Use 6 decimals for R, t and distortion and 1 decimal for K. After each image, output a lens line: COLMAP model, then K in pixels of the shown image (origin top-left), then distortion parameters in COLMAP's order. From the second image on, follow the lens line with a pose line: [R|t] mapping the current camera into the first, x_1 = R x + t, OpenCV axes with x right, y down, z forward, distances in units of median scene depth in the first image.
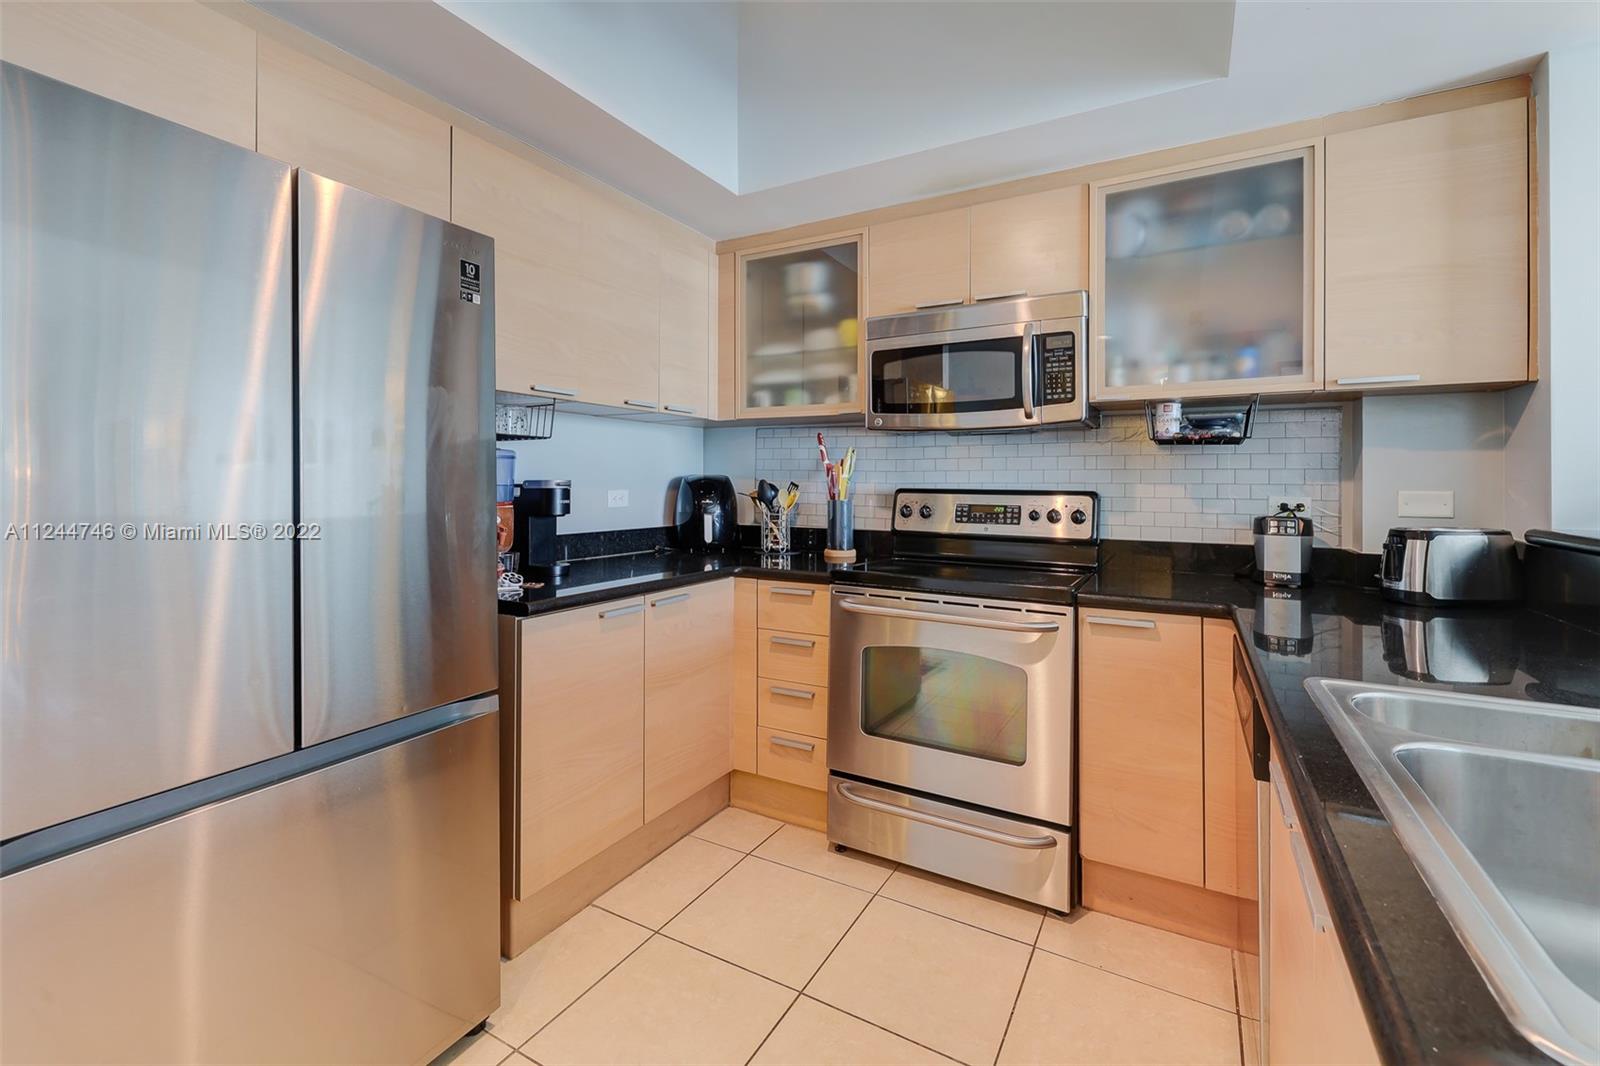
lens RADIAL K [[692.3, 0, 795.7], [0, 692.3, 480.8], [0, 0, 1]] dist [-0.000239, -0.000177]
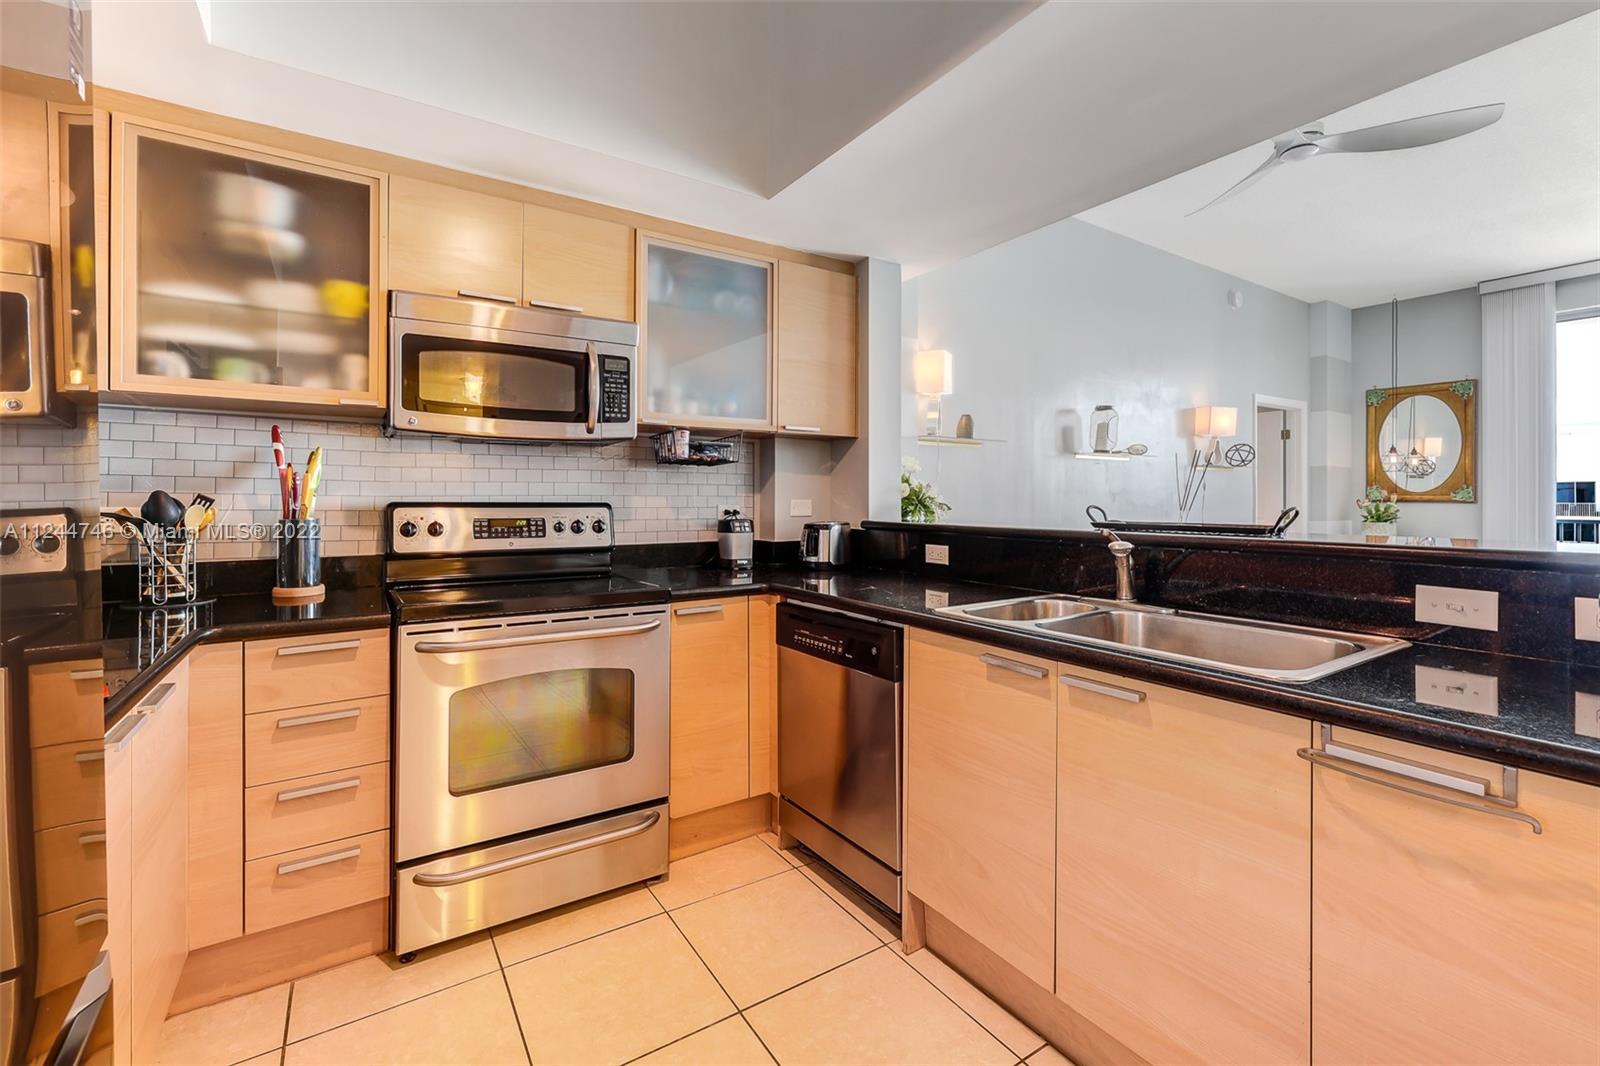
lens RADIAL K [[678.4, 0, 781.6], [0, 678.4, 495.9], [0, 0, 1]] dist [-0.001859, 0.000329]
pose [[0.465825, -0.002194, 0.884874, -0.400030], [-0.000679, 0.999996, 0.002836, 0.001063], [-0.884877, -0.001922, 0.465821, 0.250097]]
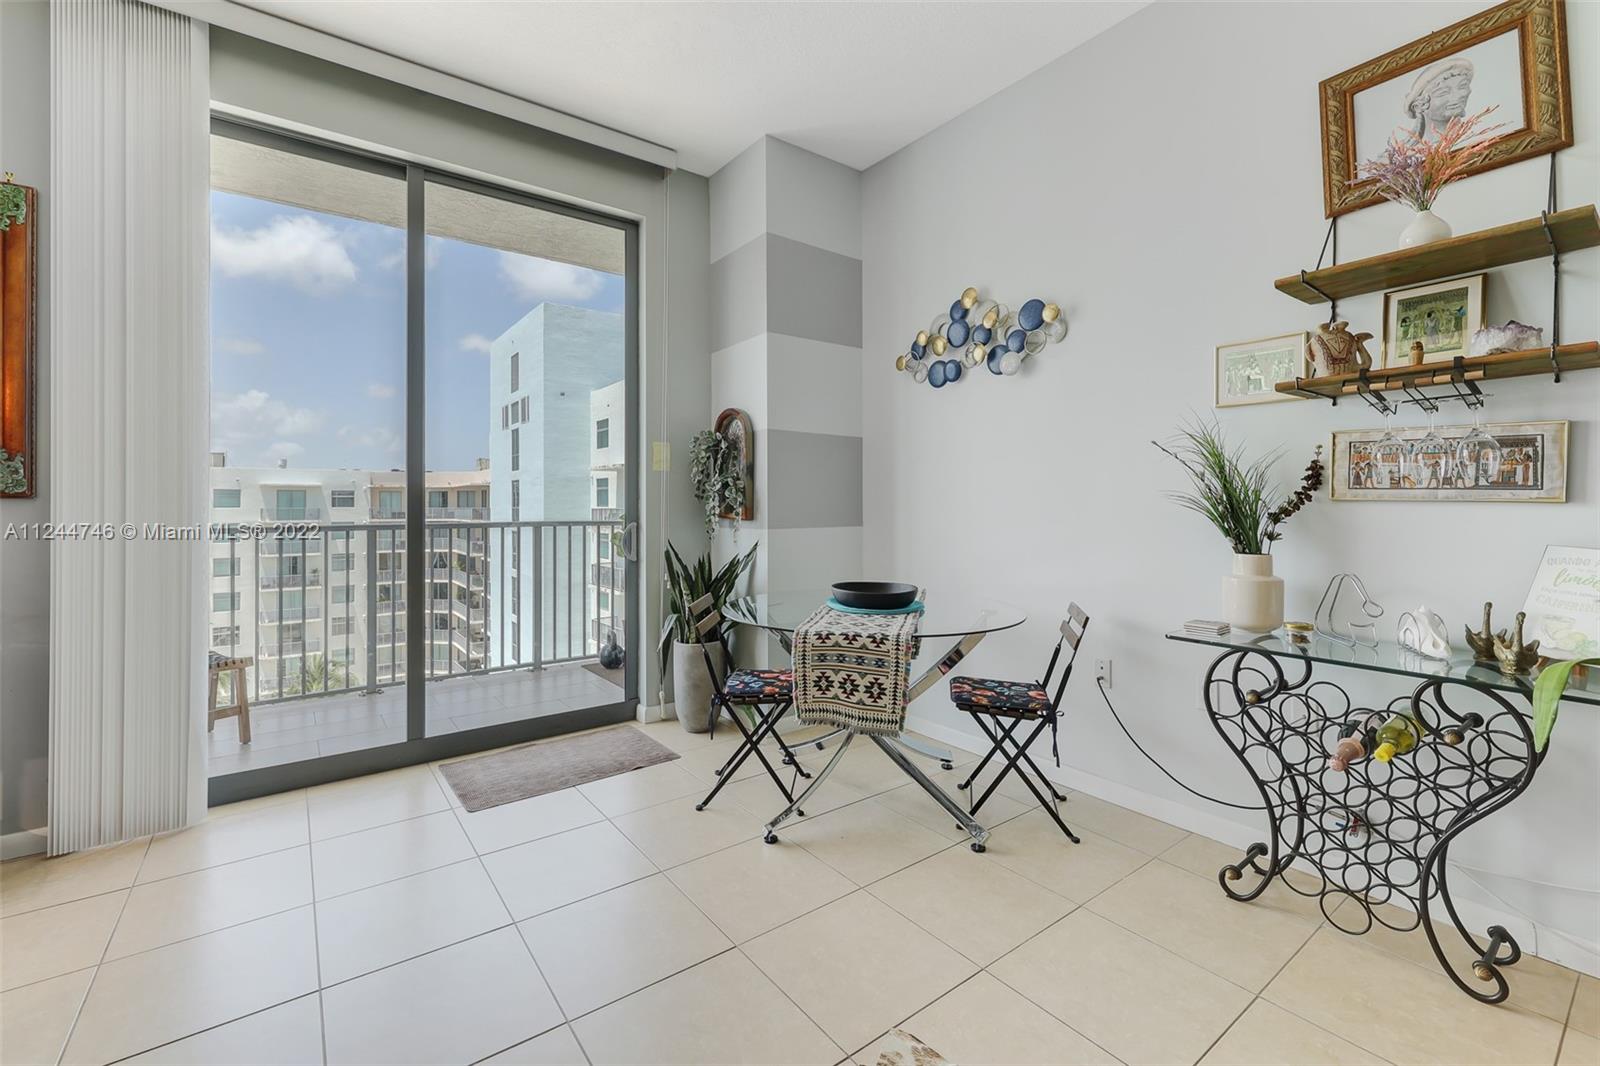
lens RADIAL K [[680.3, 0, 788.2], [0, 680.3, 500.9], [0, 0, 1]] dist [0.000505, -0.000186]
pose [[-0.917079, -0.001237, 0.398705, 1.456864], [-0.003061, 0.999988, -0.003940, 0.035098], [-0.398695, -0.004834, -0.917071, -0.337303]]
